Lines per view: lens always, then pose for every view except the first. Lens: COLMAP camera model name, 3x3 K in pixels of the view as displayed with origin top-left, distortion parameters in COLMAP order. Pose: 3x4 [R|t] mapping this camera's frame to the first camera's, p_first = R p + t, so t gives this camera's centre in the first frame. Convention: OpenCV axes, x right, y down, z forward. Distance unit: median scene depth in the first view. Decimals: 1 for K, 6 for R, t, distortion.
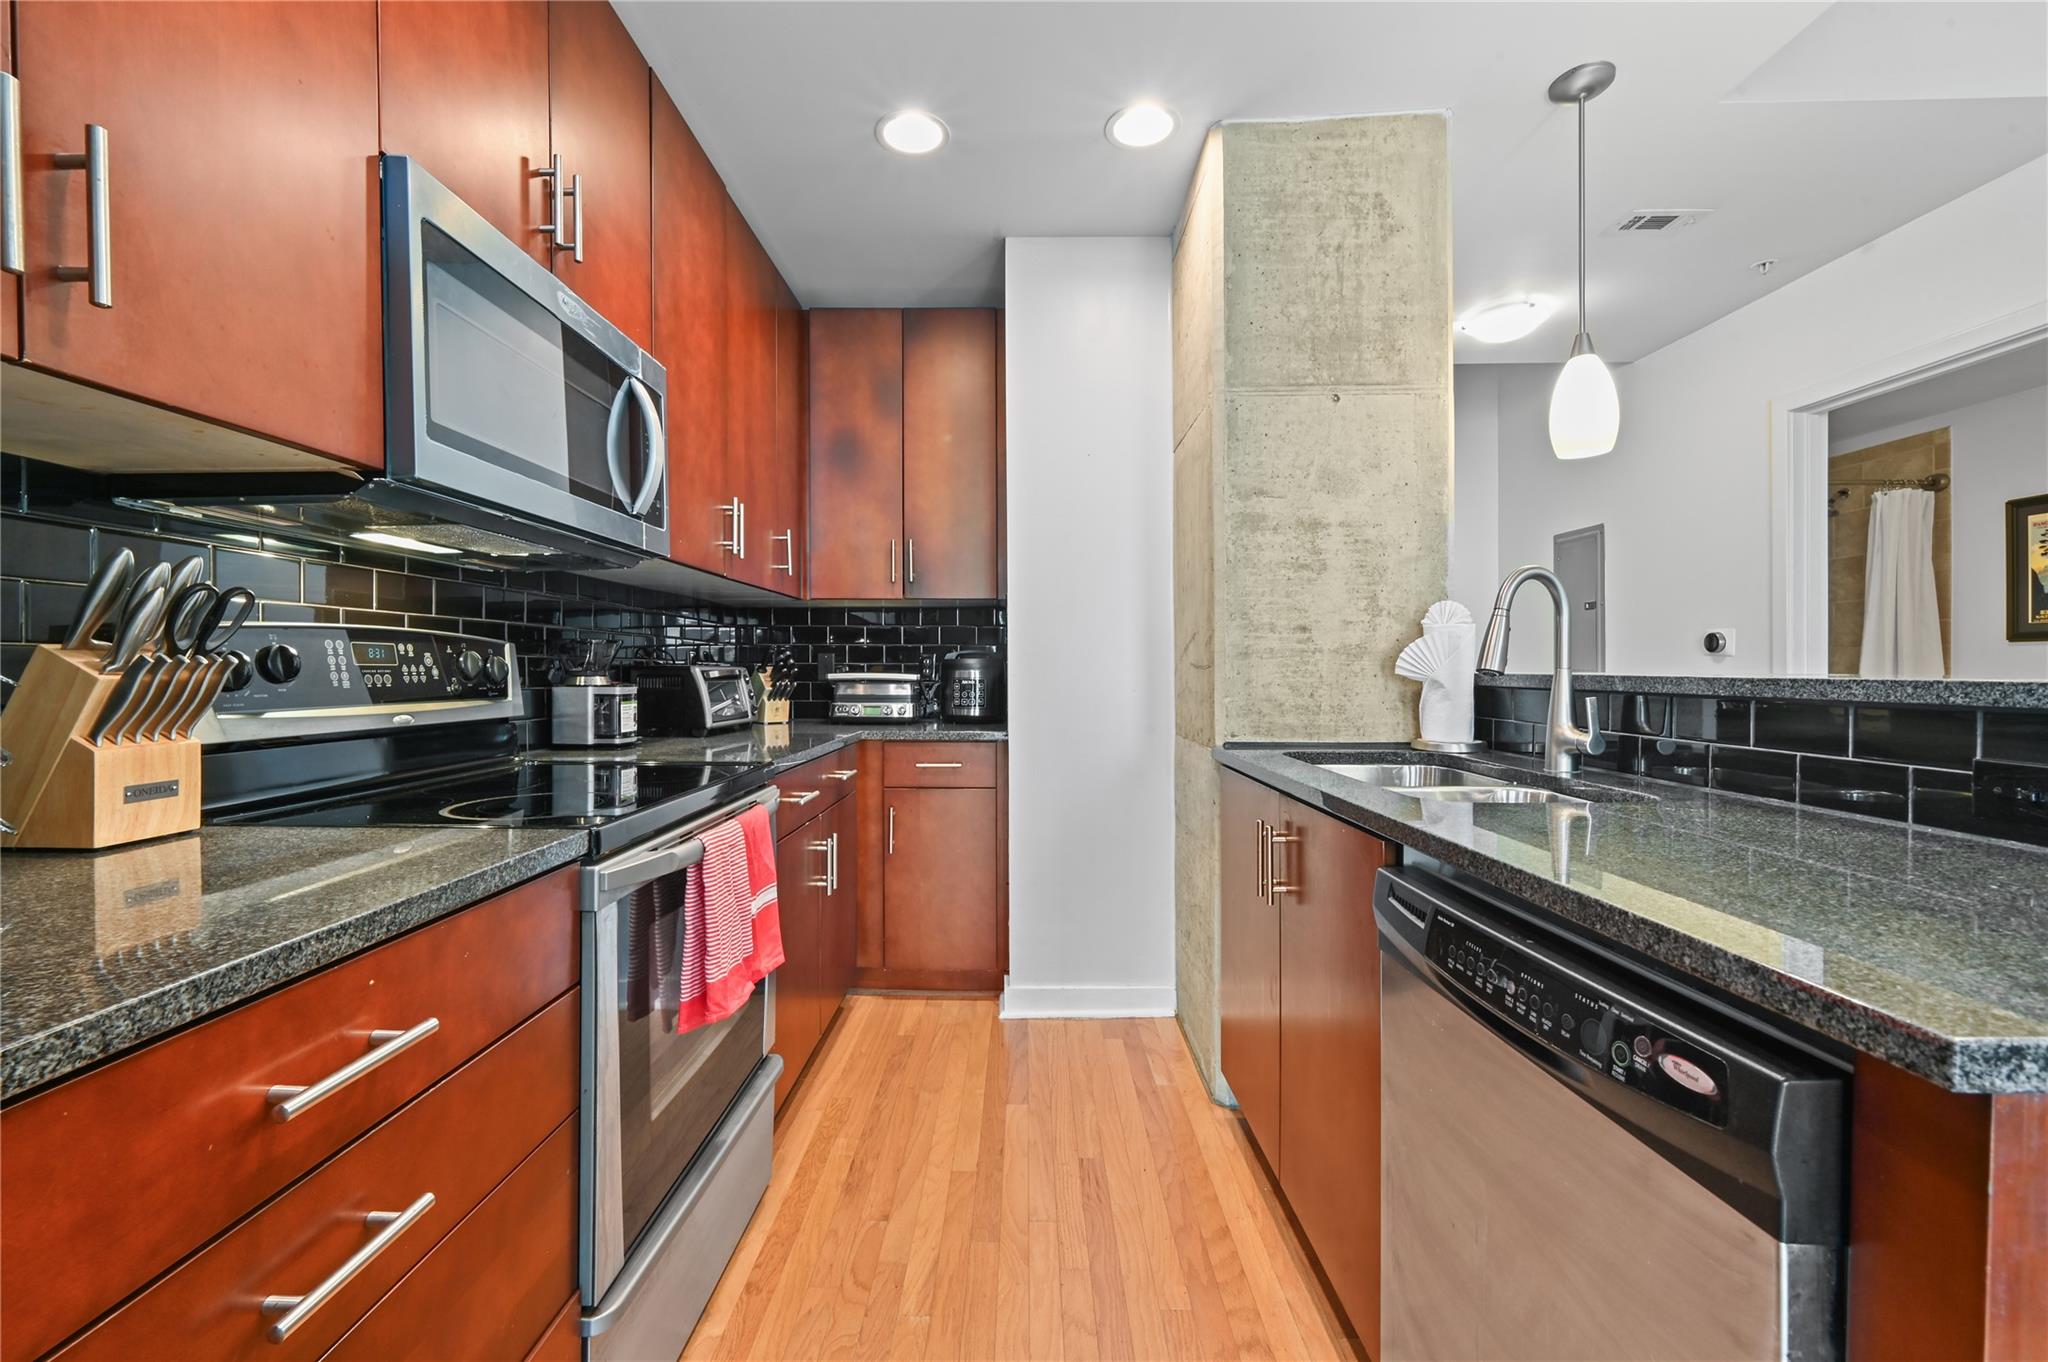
lens RADIAL K [[832.7, 0, 997.4], [0, 832.7, 671.0], [0, 0, 1]] dist [-0.002566, -0.000838]
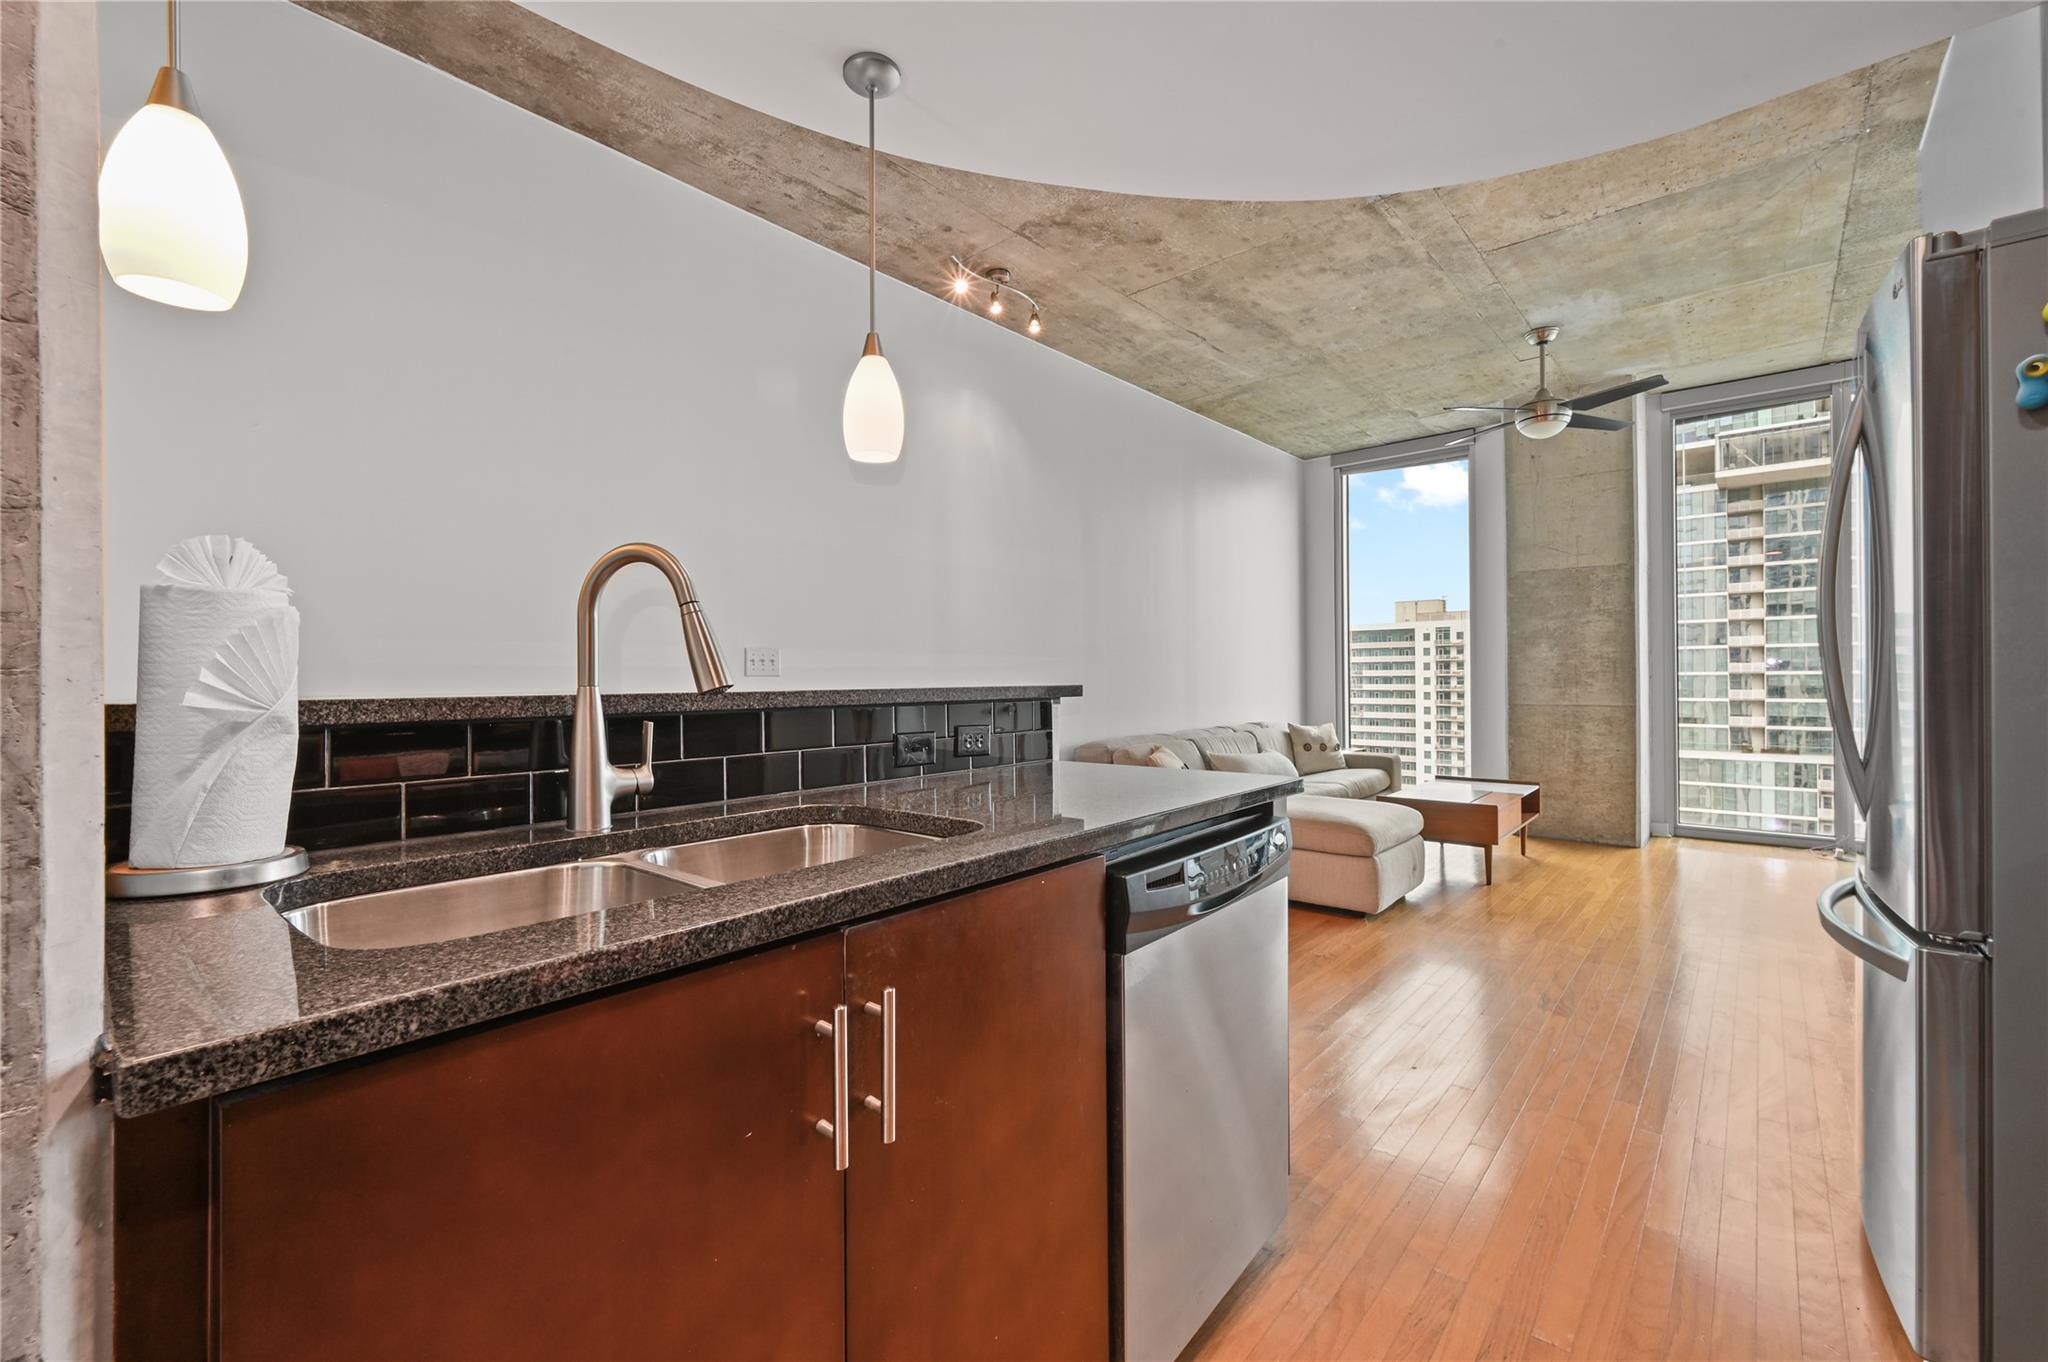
lens RADIAL K [[832.7, 0, 998.8], [0, 832.7, 675.4], [0, 0, 1]] dist [-0.002566, -0.000838]
pose [[-0.760126, 0.010789, 0.649686, -0.043329], [0.014104, 0.999901, -0.000104, -0.004740], [-0.649622, 0.009084, -0.760203, 0.988675]]
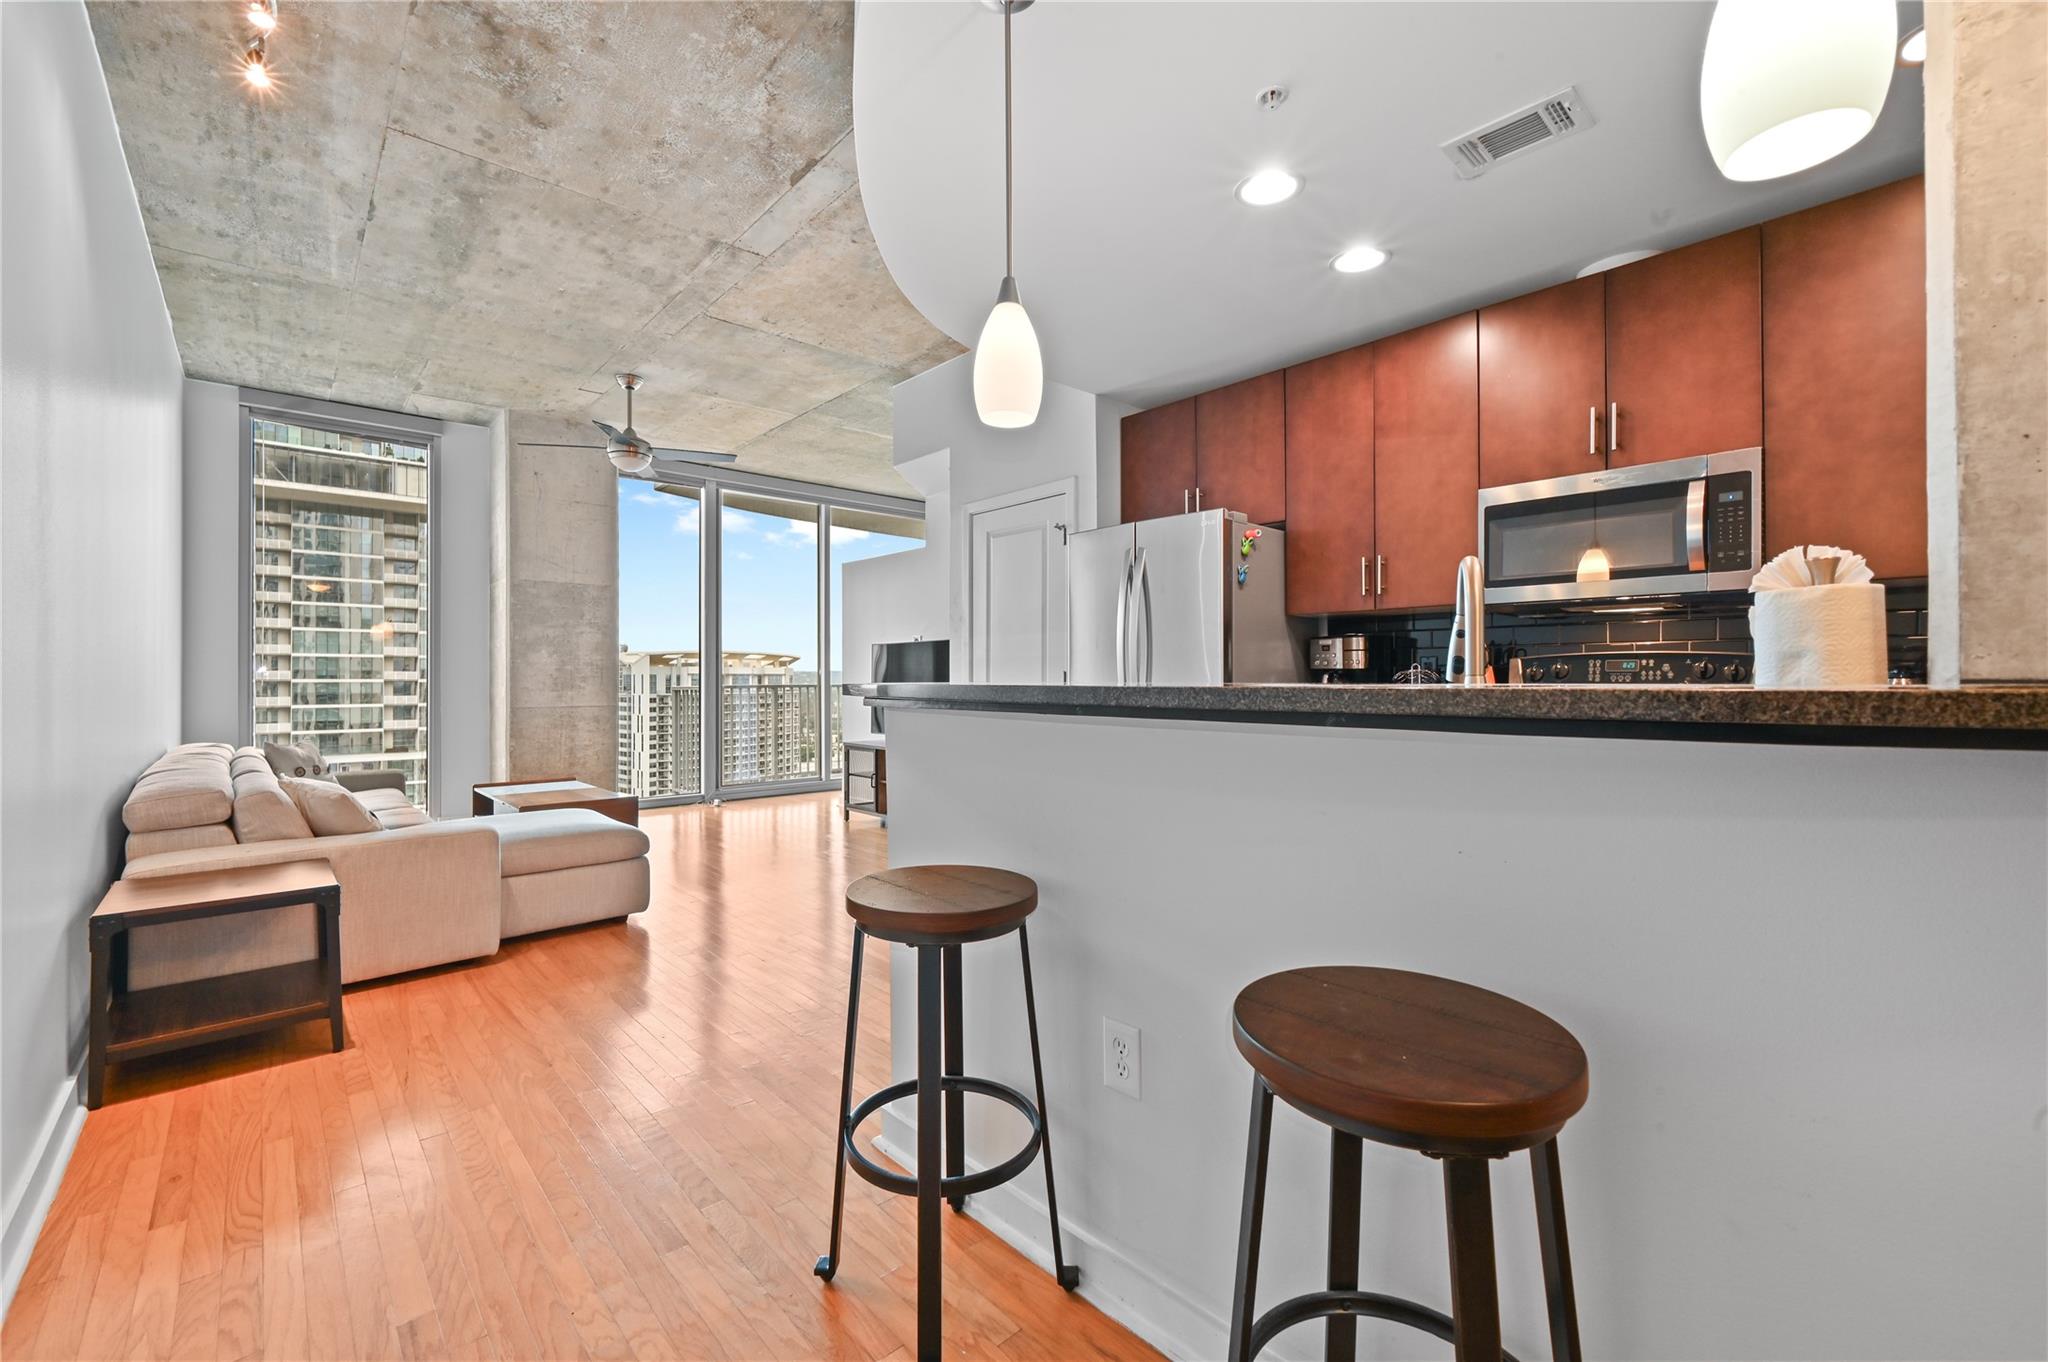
lens RADIAL K [[832.7, 0, 1002.6], [0, 832.7, 675.8], [0, 0, 1]] dist [-0.002566, -0.000838]
pose [[-0.722255, 0.003731, -0.691617, 1.204599], [0.001287, 0.999991, 0.004051, -0.003949], [0.691626, 0.002036, -0.722253, 0.966259]]
